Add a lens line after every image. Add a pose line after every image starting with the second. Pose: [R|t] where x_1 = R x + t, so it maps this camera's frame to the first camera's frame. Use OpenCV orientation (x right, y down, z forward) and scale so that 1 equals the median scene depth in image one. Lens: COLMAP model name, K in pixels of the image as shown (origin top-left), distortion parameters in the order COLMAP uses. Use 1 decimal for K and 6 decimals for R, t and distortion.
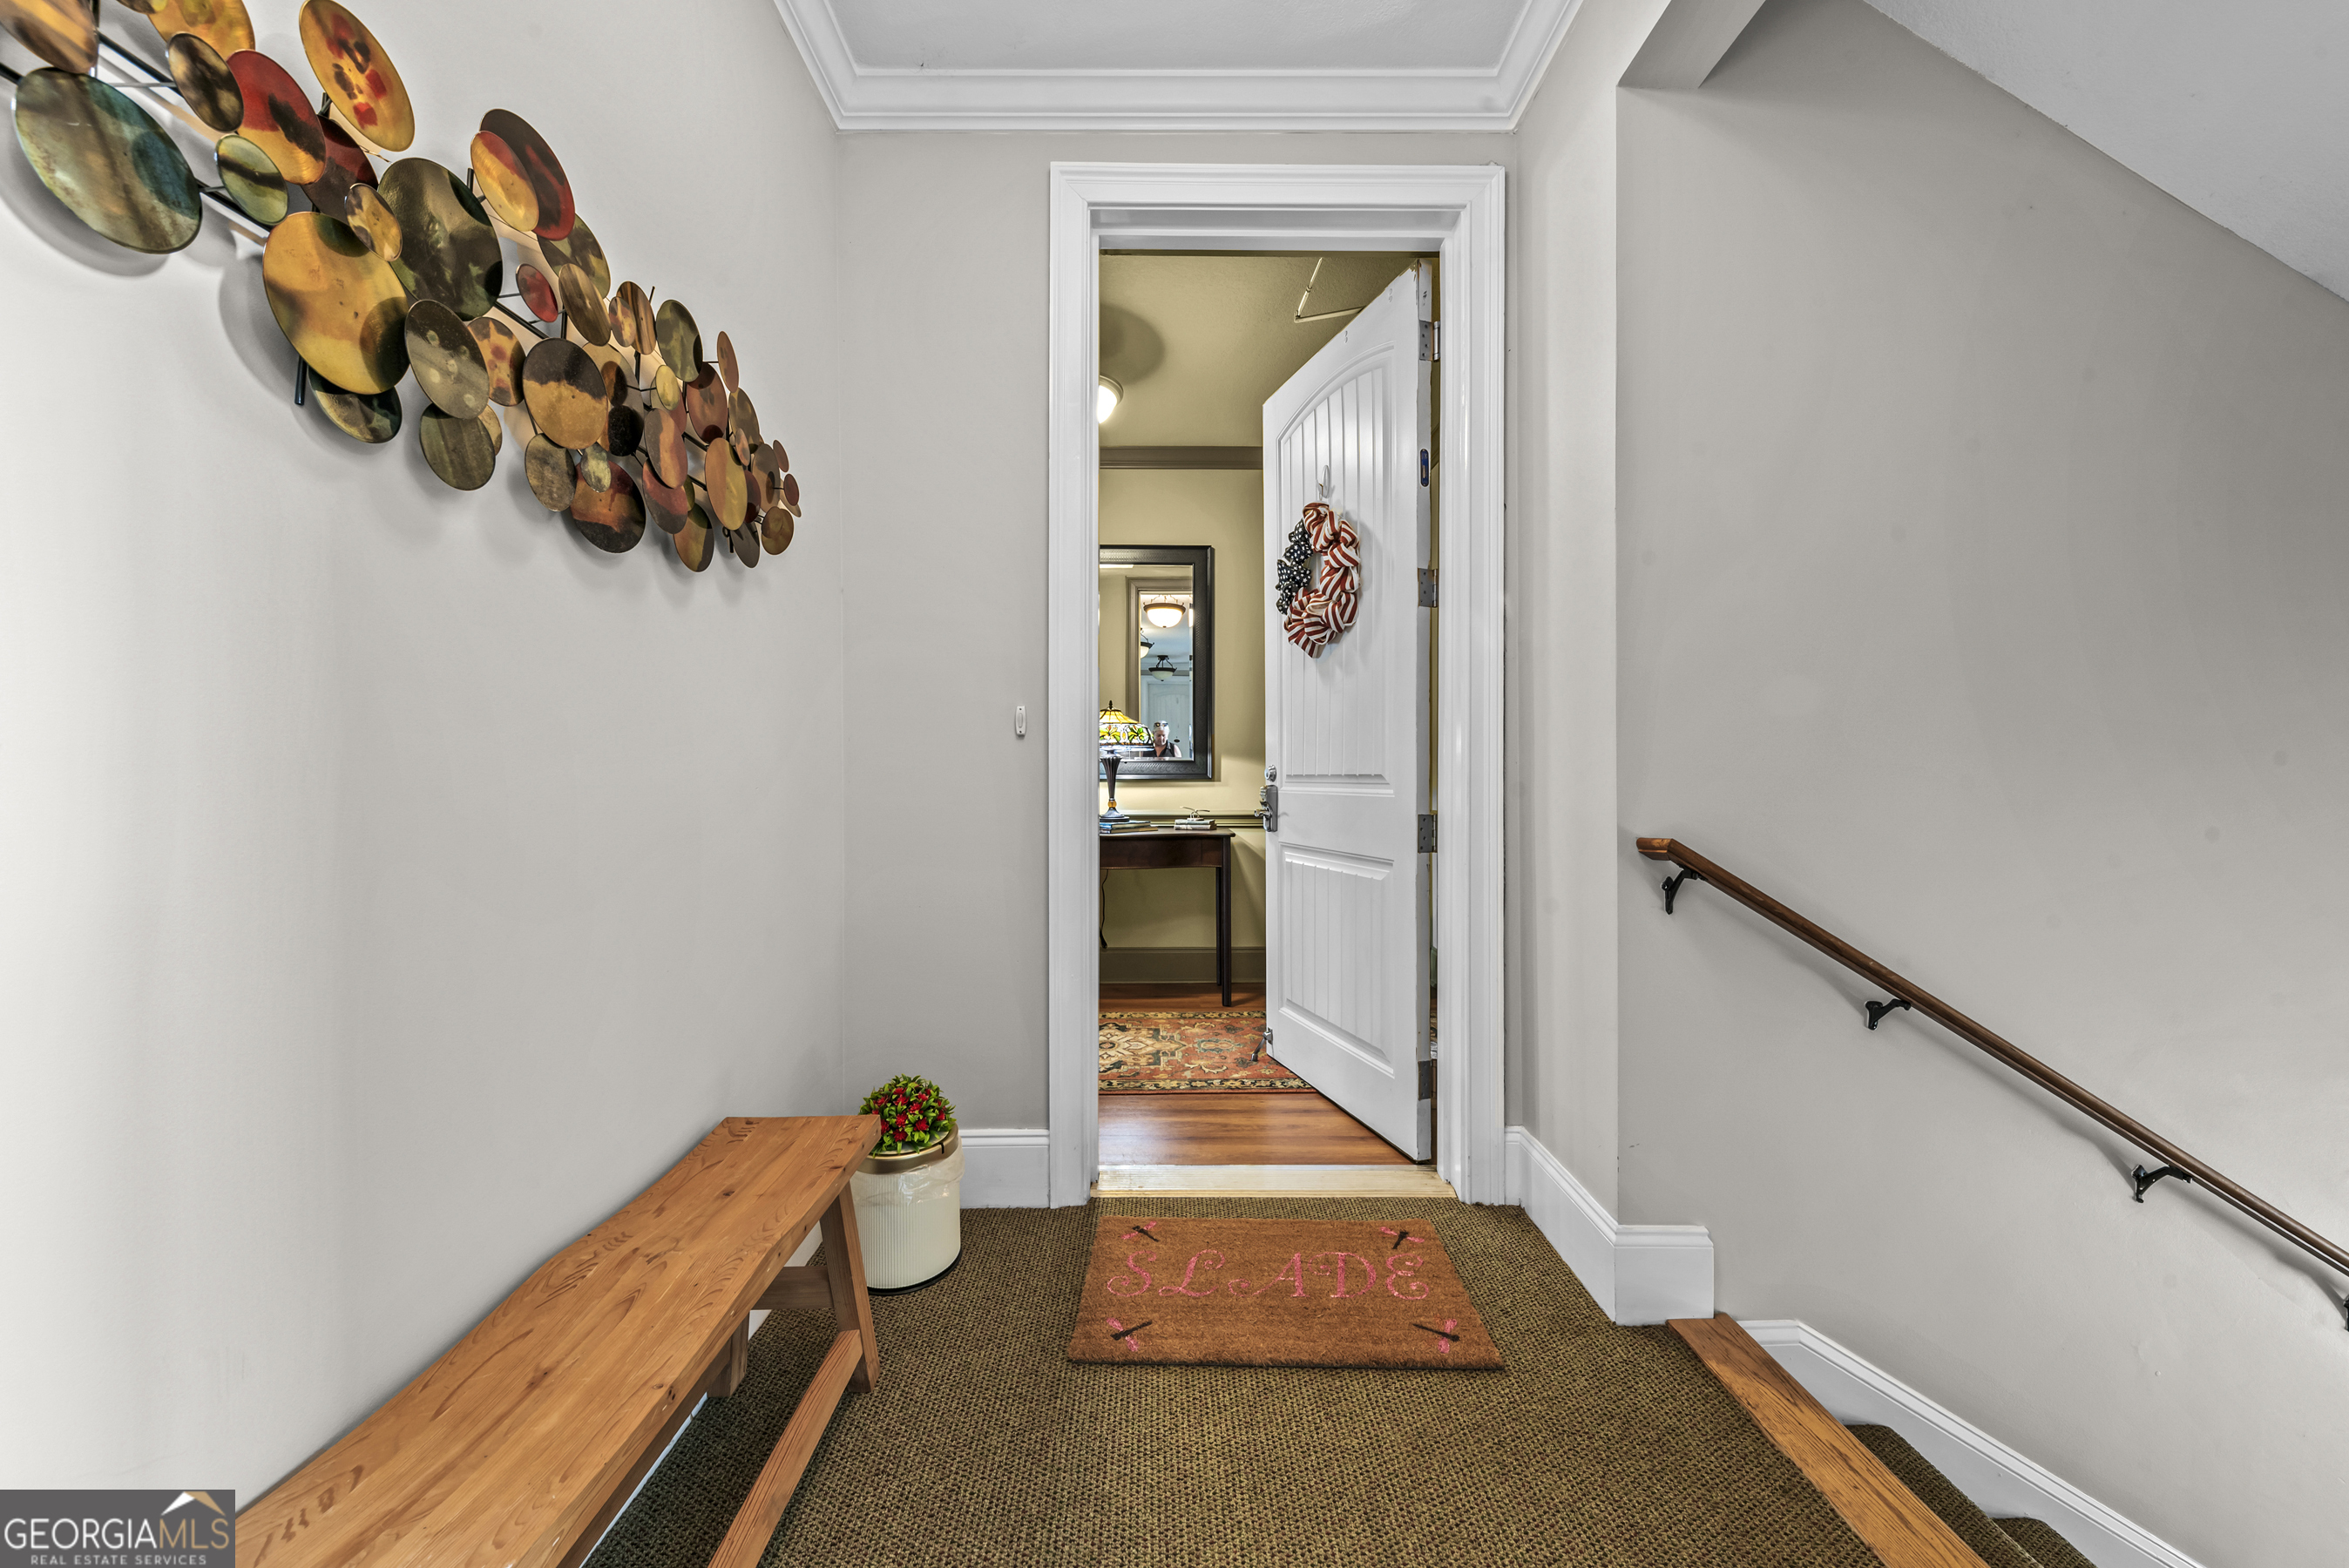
lens RADIAL K [[824.0, 0, 1187.3], [0, 824.0, 773.7], [0, 0, 1]] dist [0.003196, -0.001764]
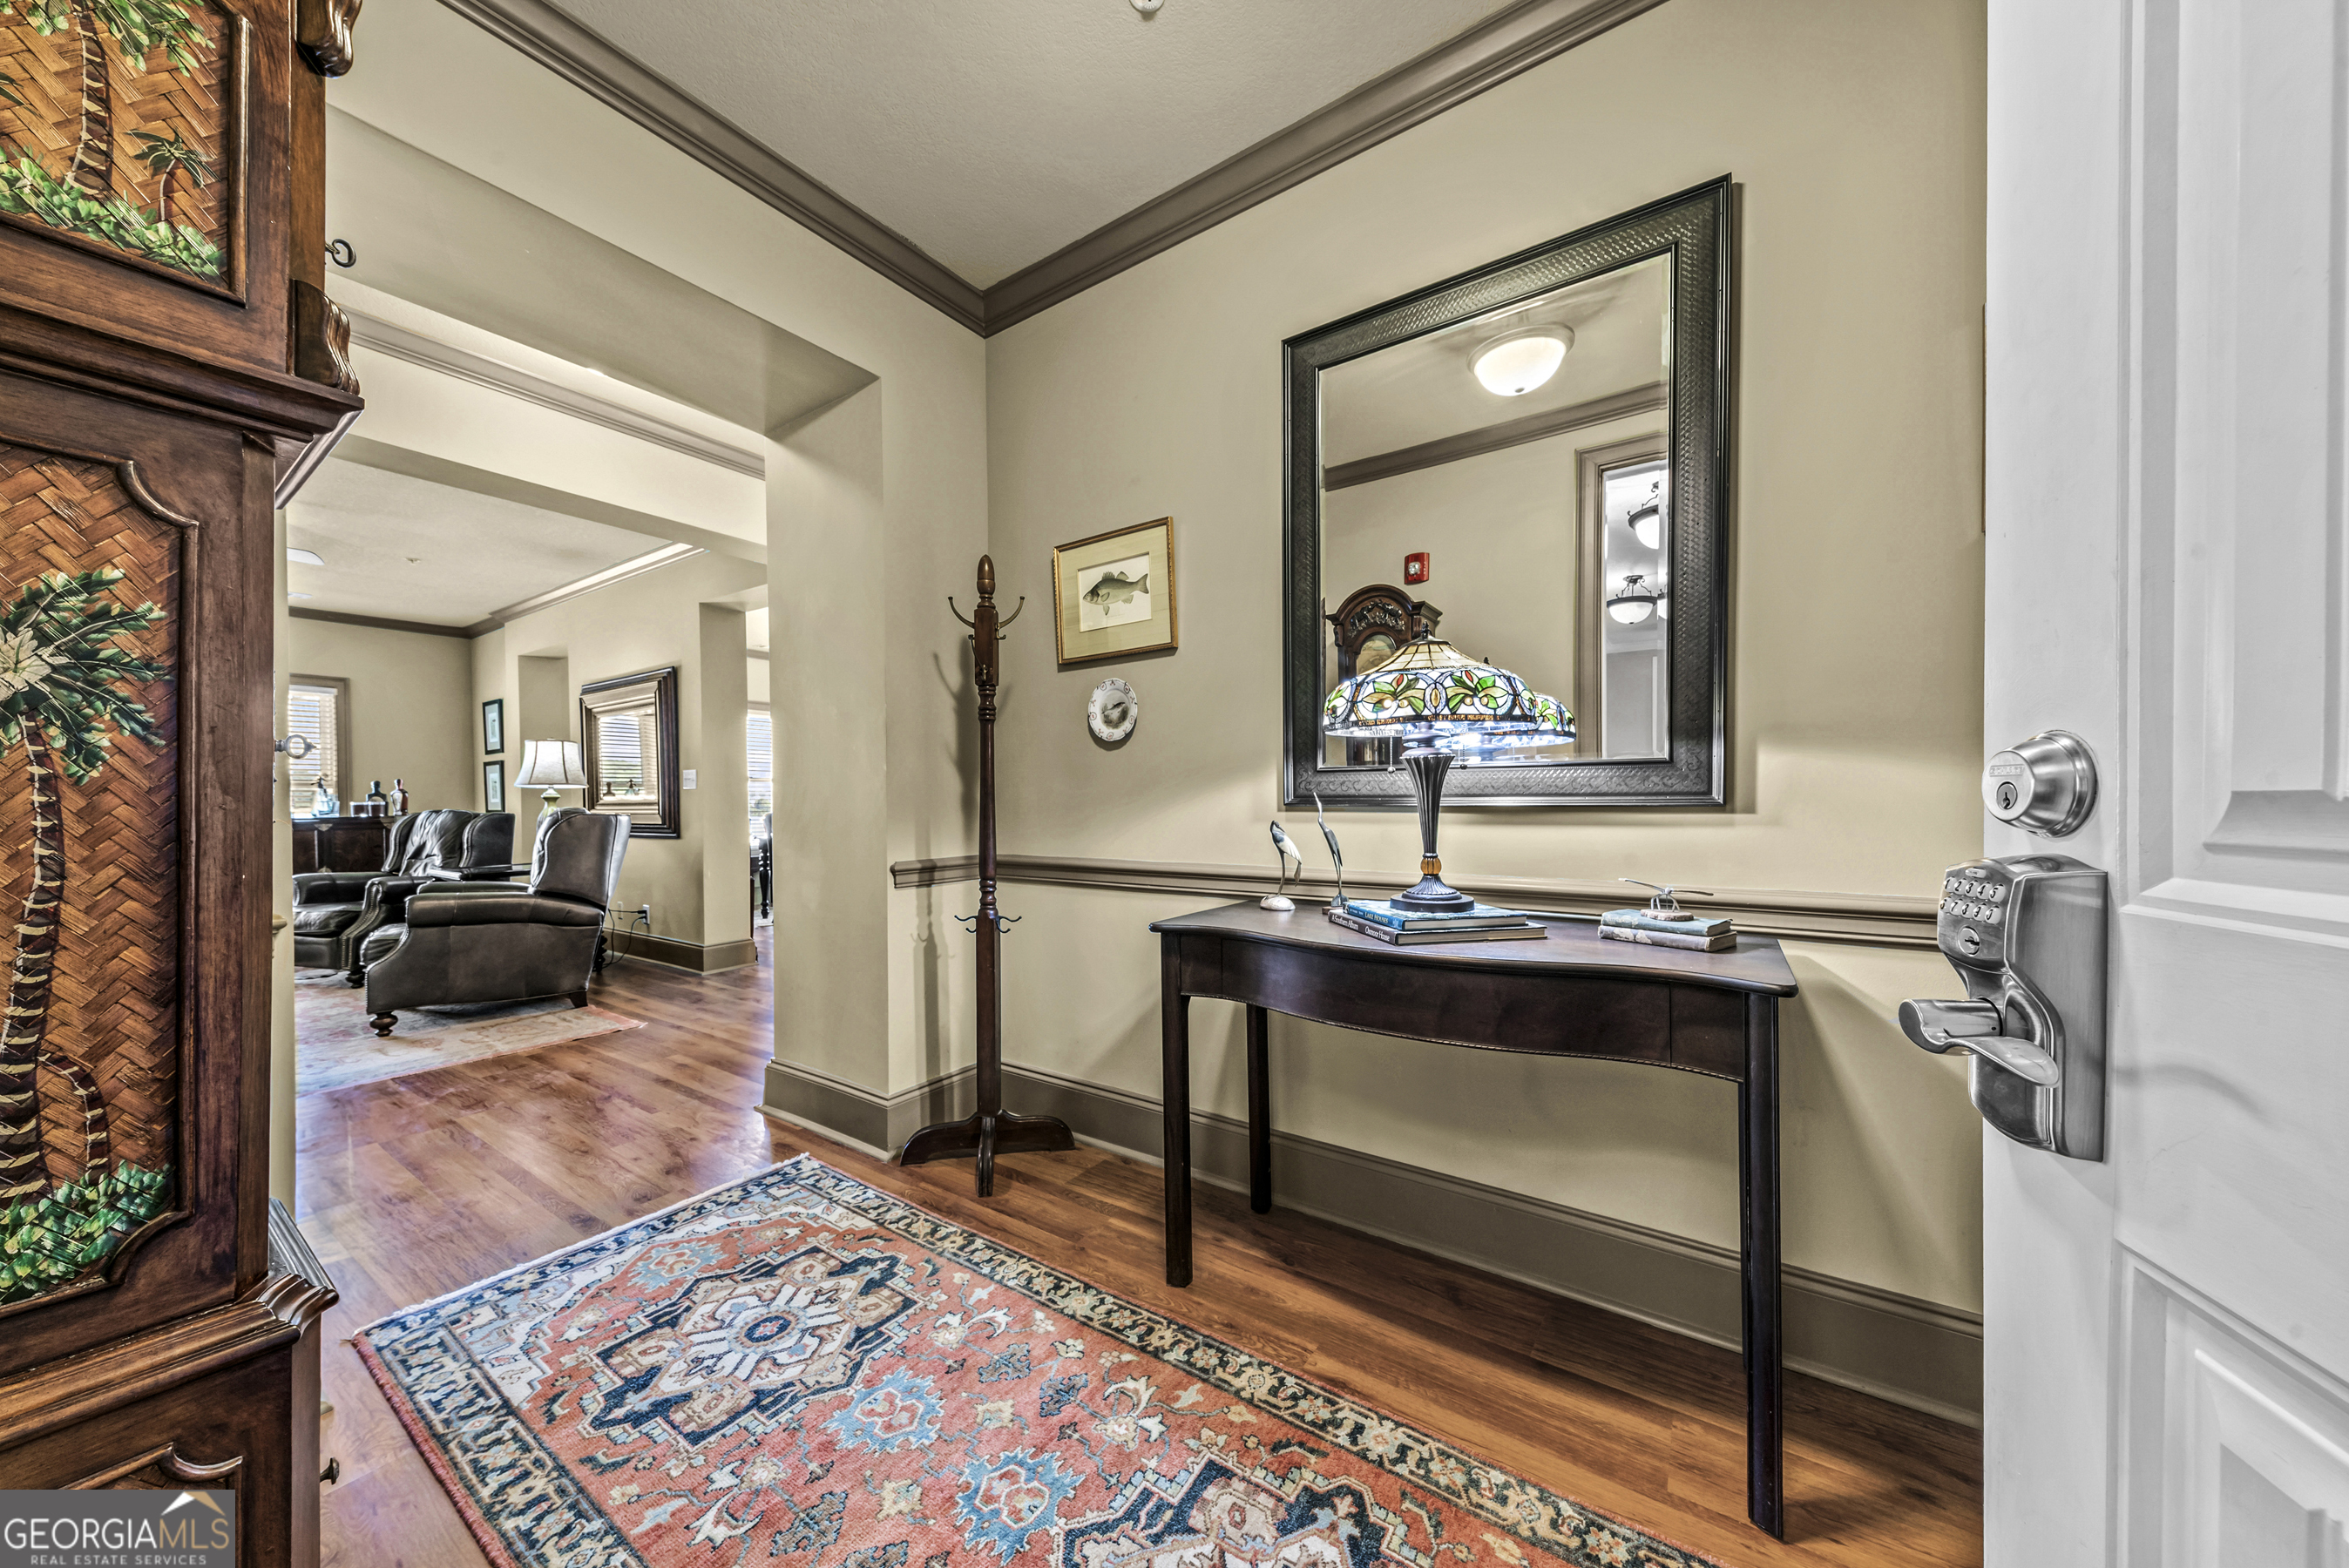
lens RADIAL K [[824.0, 0, 1174.4], [0, 824.0, 791.5], [0, 0, 1]] dist [0.003196, -0.001764]
pose [[0.819118, -0.002067, -0.573622, 0.042362], [0.001222, 0.999998, -0.001858, 0.000597], [0.573624, 0.000821, 0.819118, 0.579728]]
